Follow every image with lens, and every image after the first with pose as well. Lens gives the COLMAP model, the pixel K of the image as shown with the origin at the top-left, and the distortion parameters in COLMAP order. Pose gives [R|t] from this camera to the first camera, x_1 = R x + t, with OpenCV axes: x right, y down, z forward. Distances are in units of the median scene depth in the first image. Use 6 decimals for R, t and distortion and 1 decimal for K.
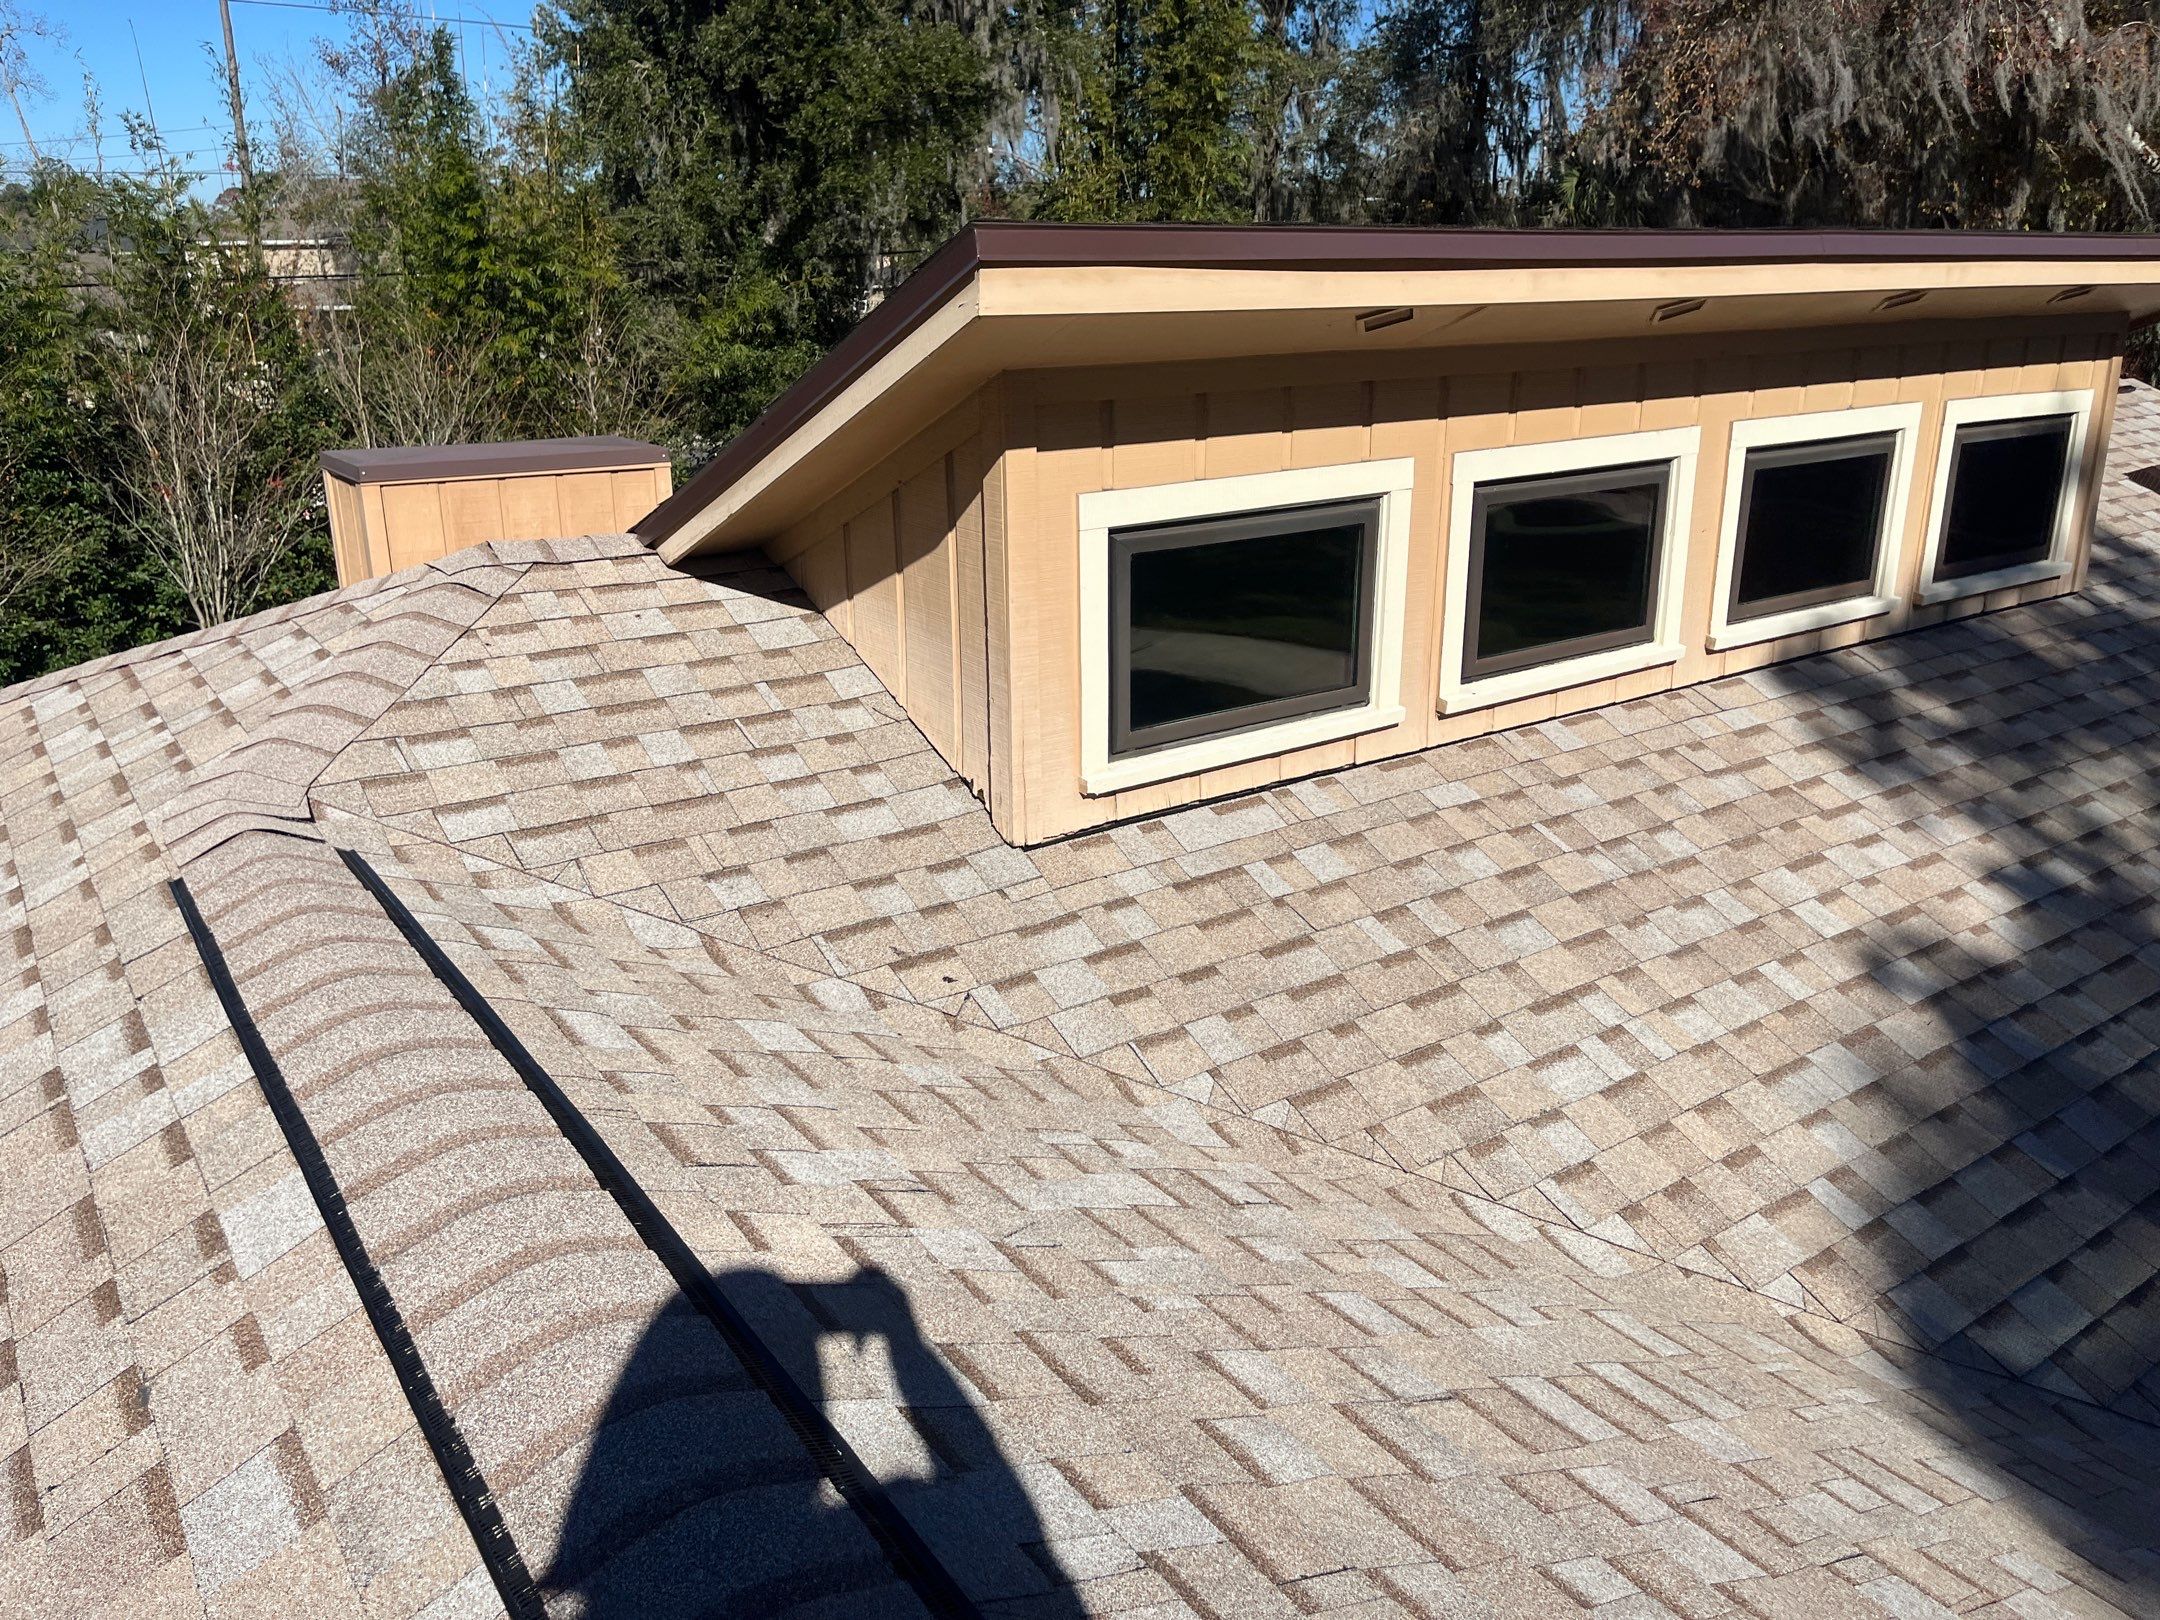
lens RADIAL K [[1606.5, 0, 1080.0], [0, 1606.5, 810.0], [0, 0, 1]] dist [0.008119, 0.001767]
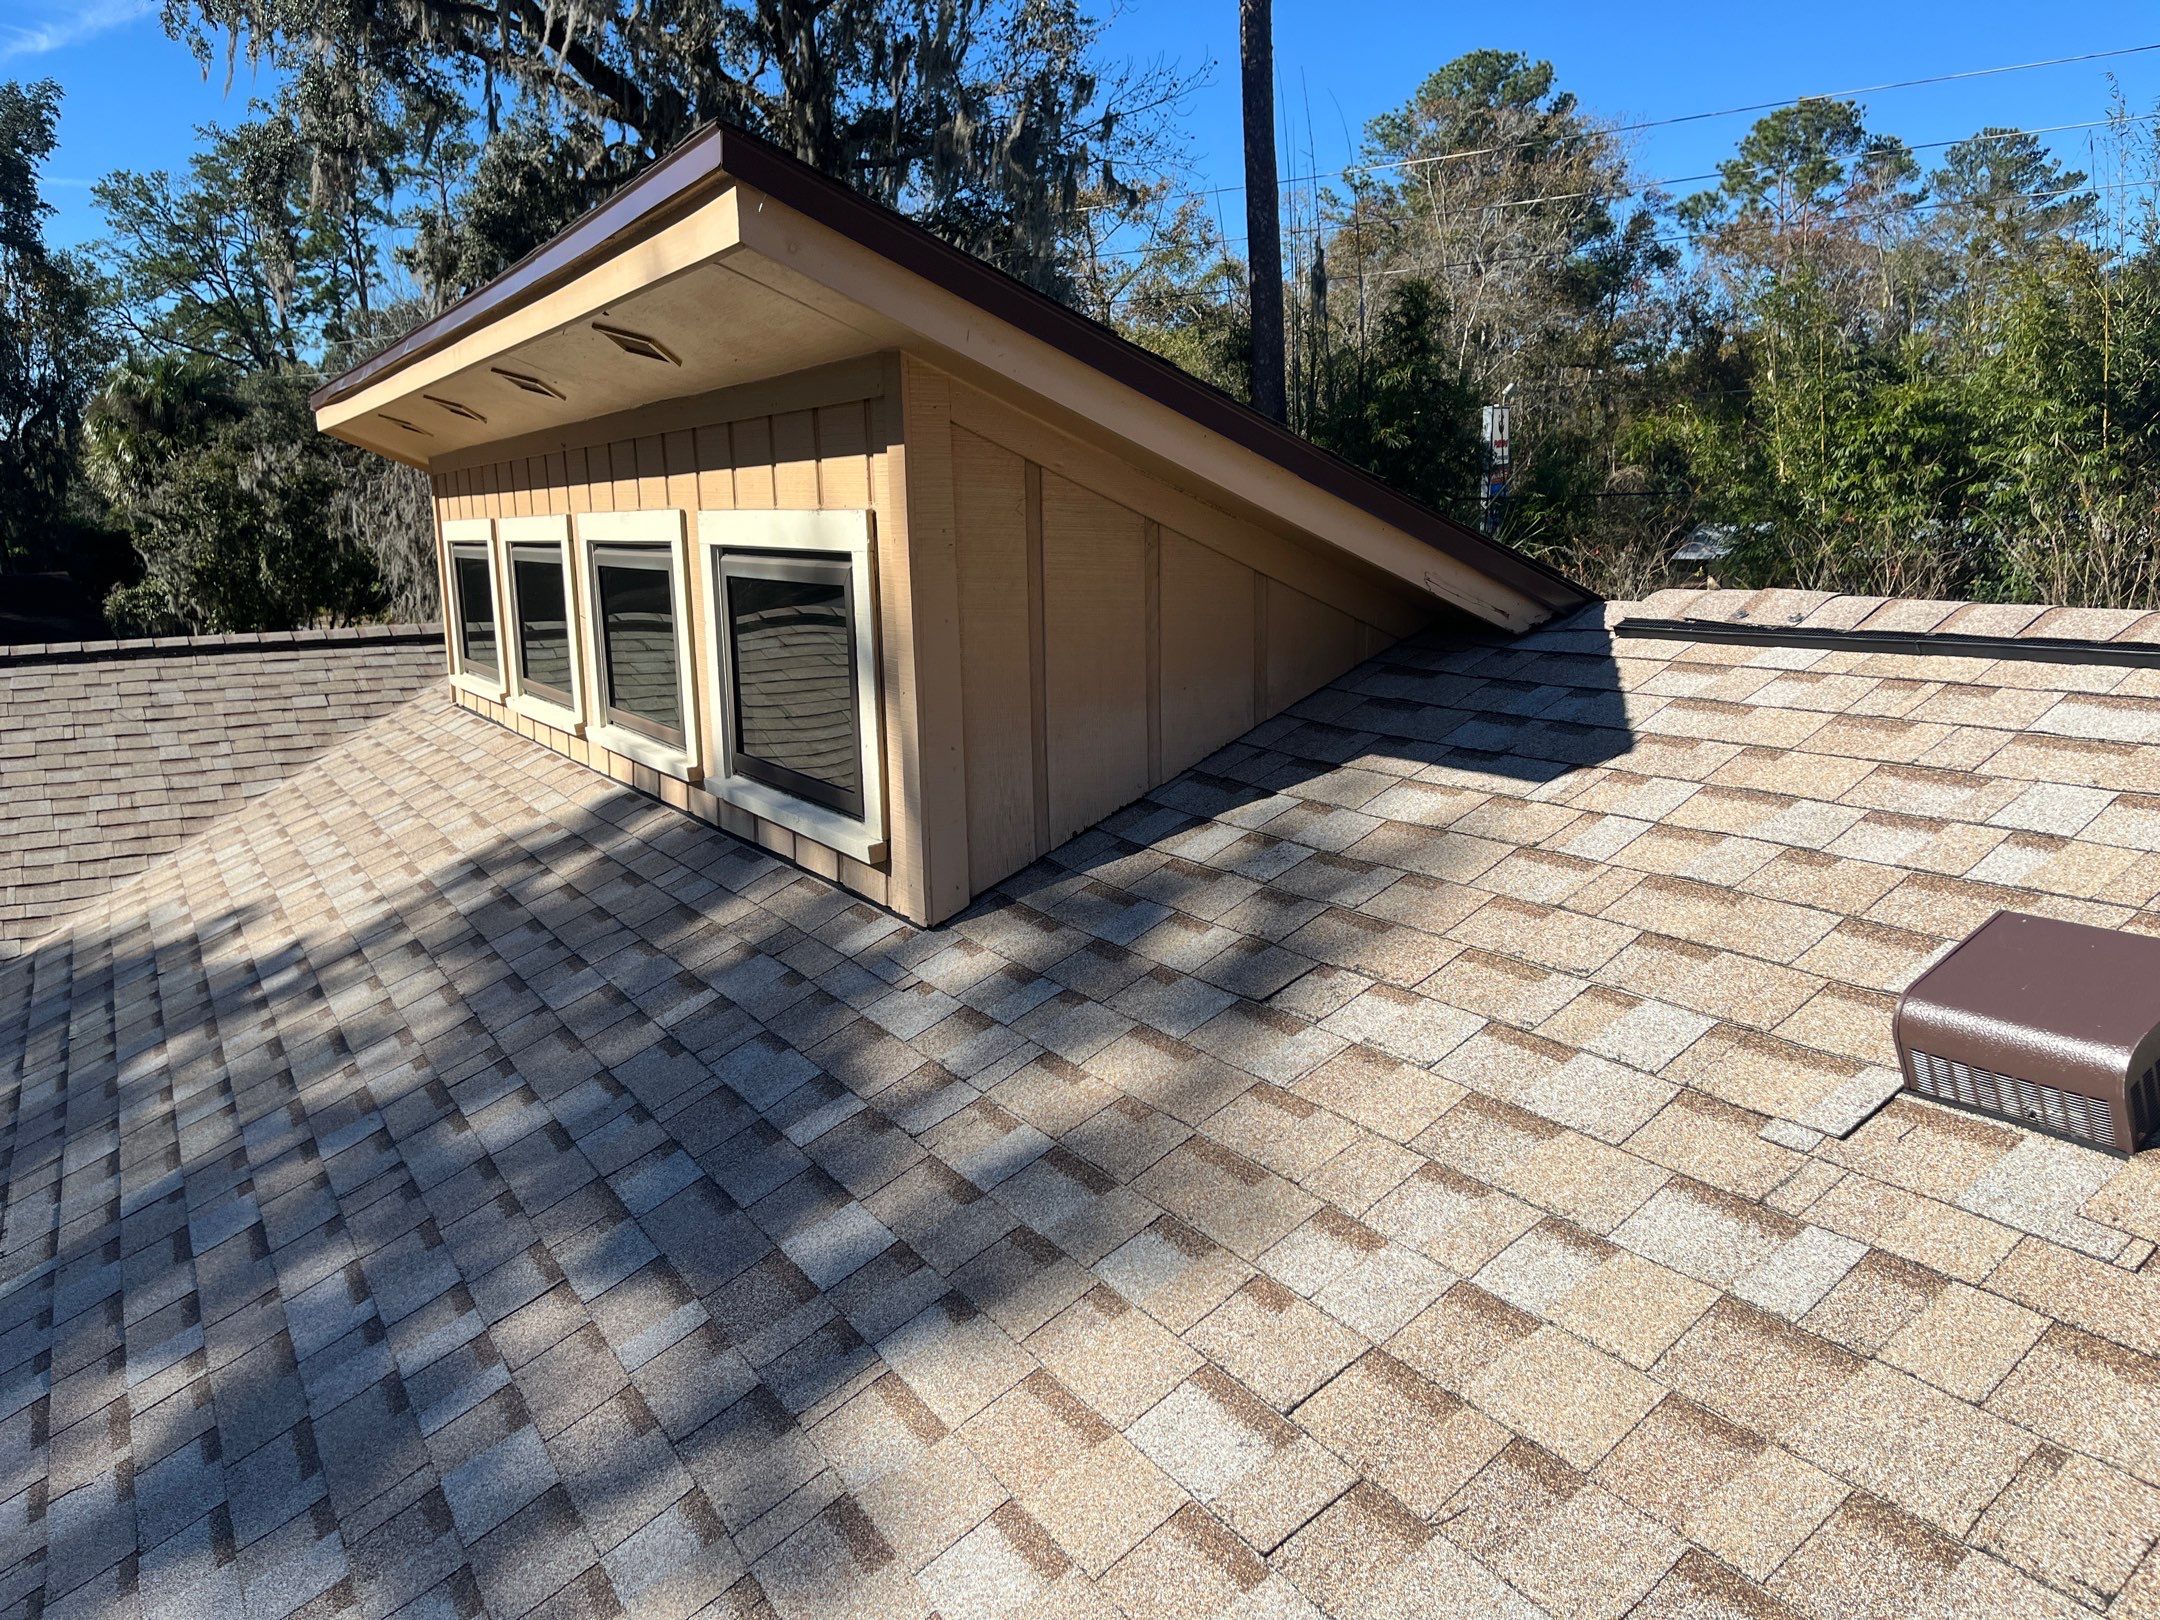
lens RADIAL K [[1606.5, 0, 1080.0], [0, 1606.5, 810.0], [0, 0, 1]] dist [0.008119, 0.001767]
pose [[-0.070545, 0.199390, -0.977378, 1.422786], [-0.288639, 0.933822, 0.211338, -0.373659], [0.954836, 0.297018, -0.008325, 1.371031]]
